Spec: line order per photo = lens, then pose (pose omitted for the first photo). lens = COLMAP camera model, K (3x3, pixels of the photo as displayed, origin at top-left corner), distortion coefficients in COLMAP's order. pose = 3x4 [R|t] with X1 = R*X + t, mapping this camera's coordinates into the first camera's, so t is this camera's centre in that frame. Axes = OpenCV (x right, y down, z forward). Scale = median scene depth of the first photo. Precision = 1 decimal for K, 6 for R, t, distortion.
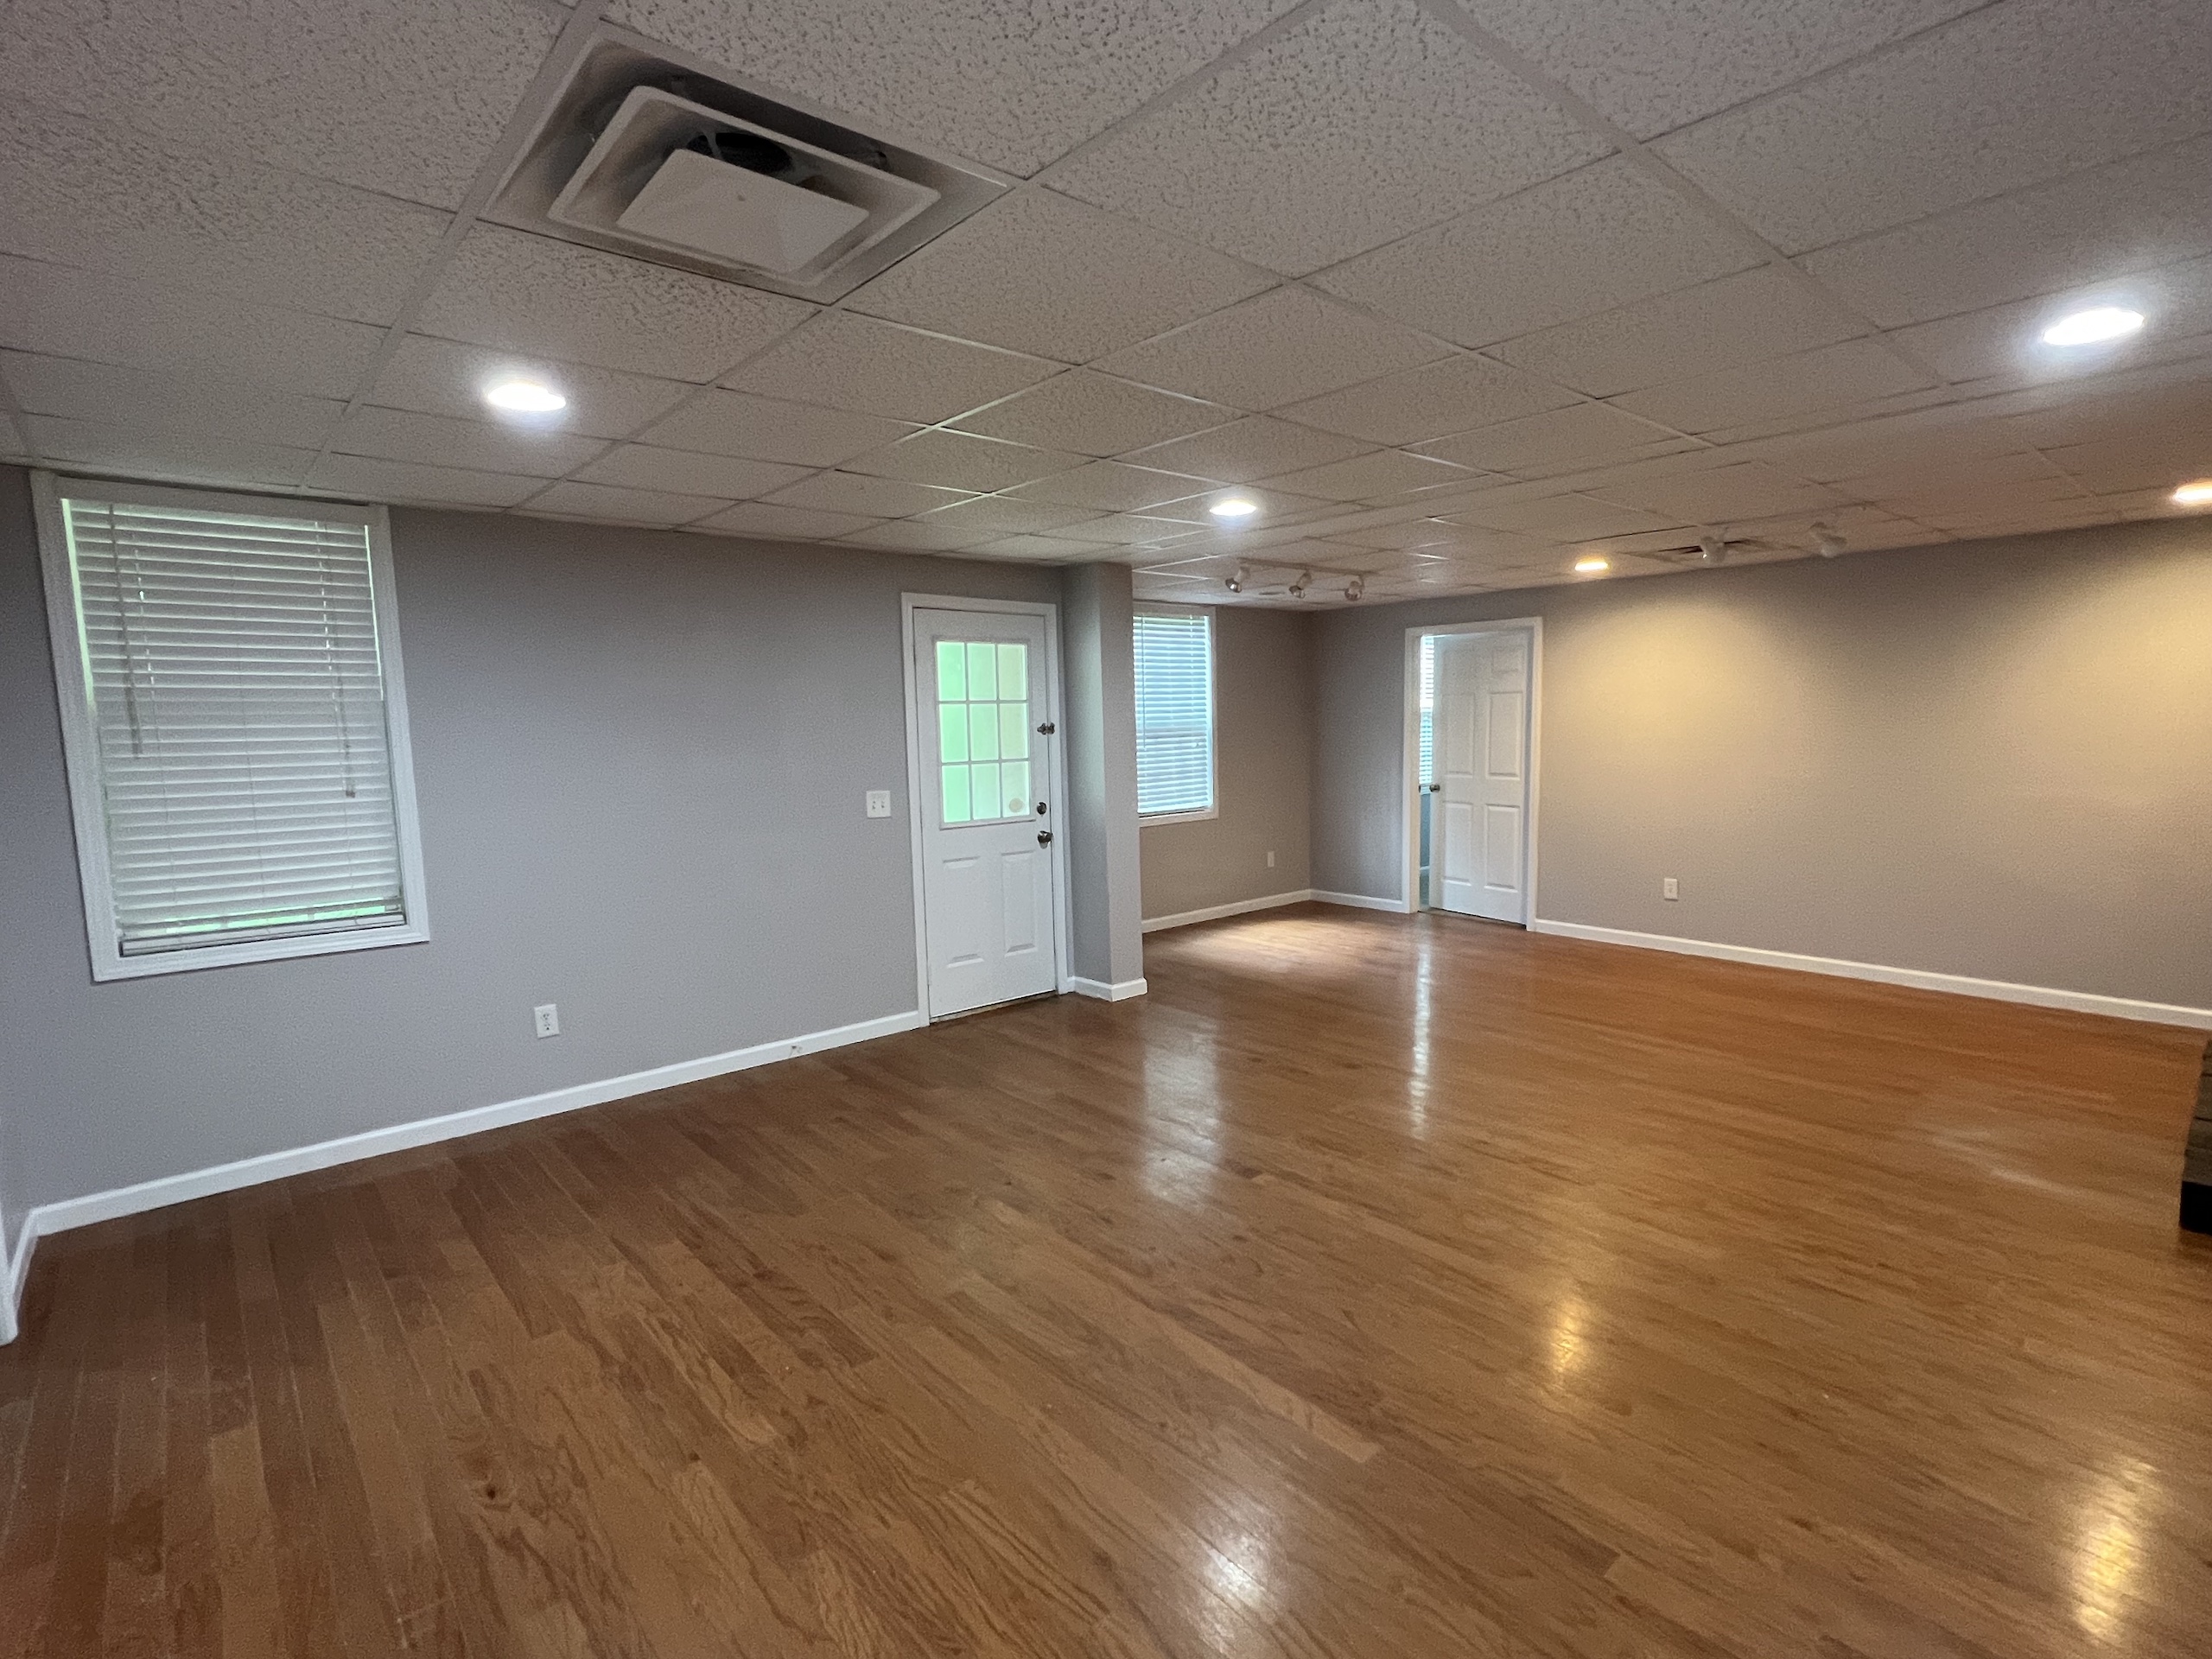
lens RADIAL K [[1070.5, 0, 1108.7], [0, 1070.5, 834.4], [0, 0, 1]] dist [-0.004812, 0.000799]
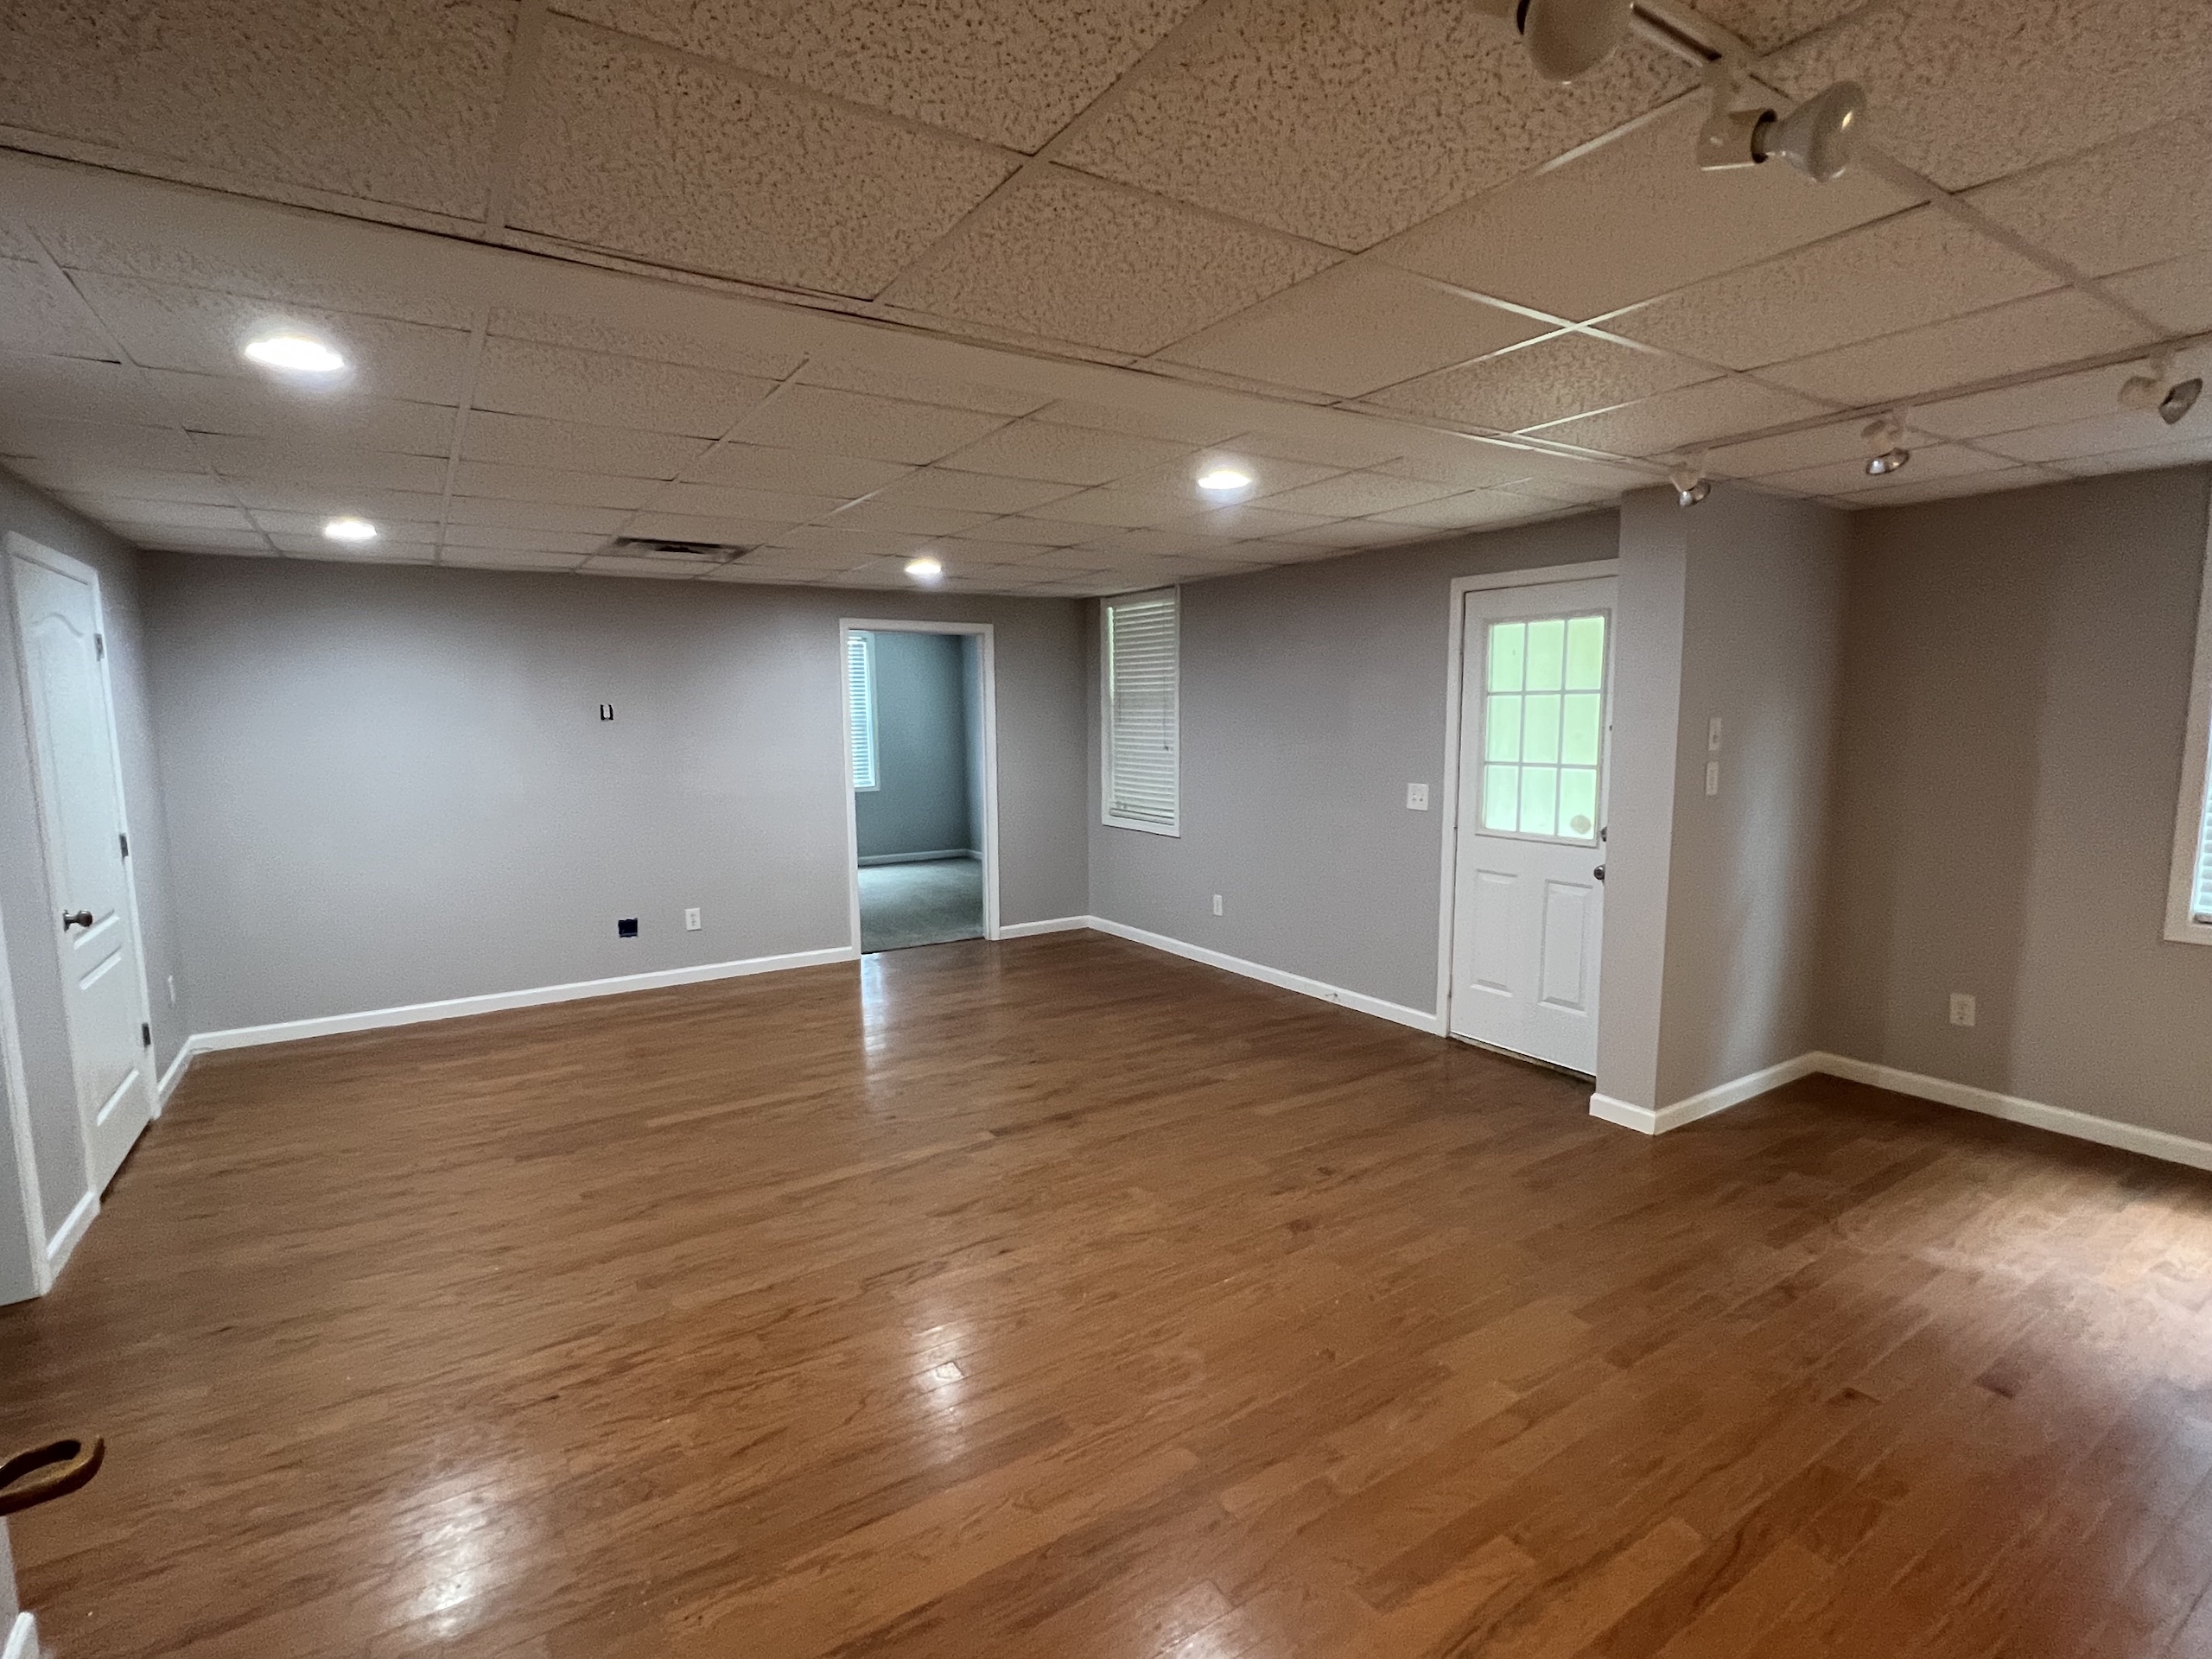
lens RADIAL K [[1070.5, 0, 1107.4], [0, 1070.5, 832.6], [0, 0, 1]] dist [-0.004812, 0.000799]
pose [[-0.140531, 0.135420, -0.980771, 0.811988], [-0.094118, 0.984289, 0.149392, -0.117482], [0.985593, 0.113302, -0.125578, 0.843000]]
